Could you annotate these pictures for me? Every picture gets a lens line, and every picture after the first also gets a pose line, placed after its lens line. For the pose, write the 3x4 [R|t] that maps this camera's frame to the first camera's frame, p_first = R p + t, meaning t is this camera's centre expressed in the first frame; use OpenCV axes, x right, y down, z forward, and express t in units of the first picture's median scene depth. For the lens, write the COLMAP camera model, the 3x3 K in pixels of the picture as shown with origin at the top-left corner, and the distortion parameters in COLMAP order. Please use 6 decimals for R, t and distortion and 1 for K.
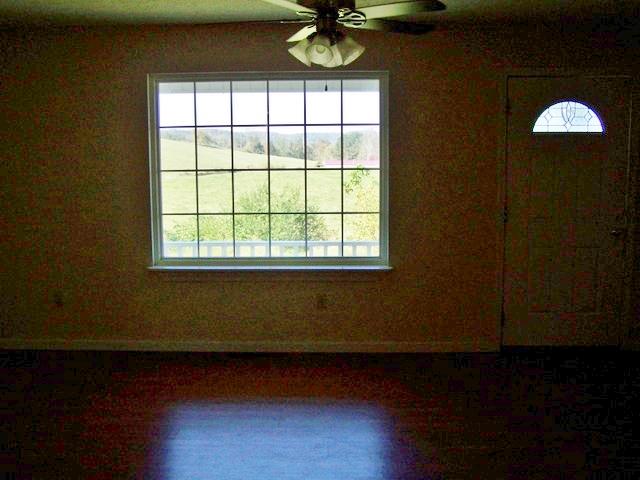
lens RADIAL K [[742.6, 0, 320.0], [0, 742.6, 240.0], [0, 0, 1]] dist [-0.066463, 0.017841]
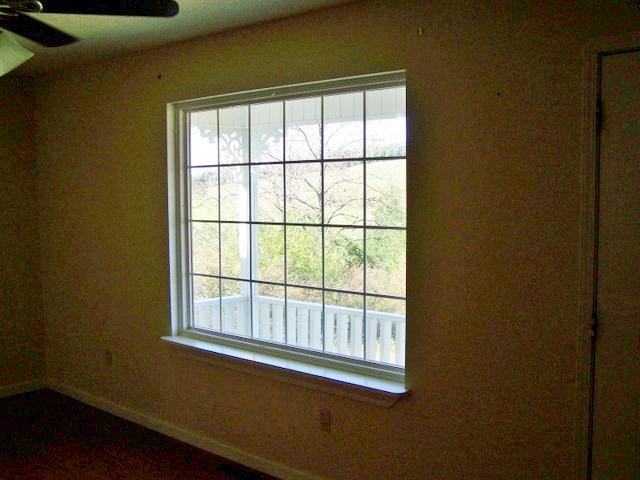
lens RADIAL K [[742.6, 0, 320.0], [0, 742.6, 240.0], [0, 0, 1]] dist [-0.066463, 0.017841]
pose [[0.738900, 0.048867, -0.672041, 0.446654], [-0.091139, 0.995449, -0.027823, -0.062493], [0.667623, 0.081807, 0.739991, 0.492988]]
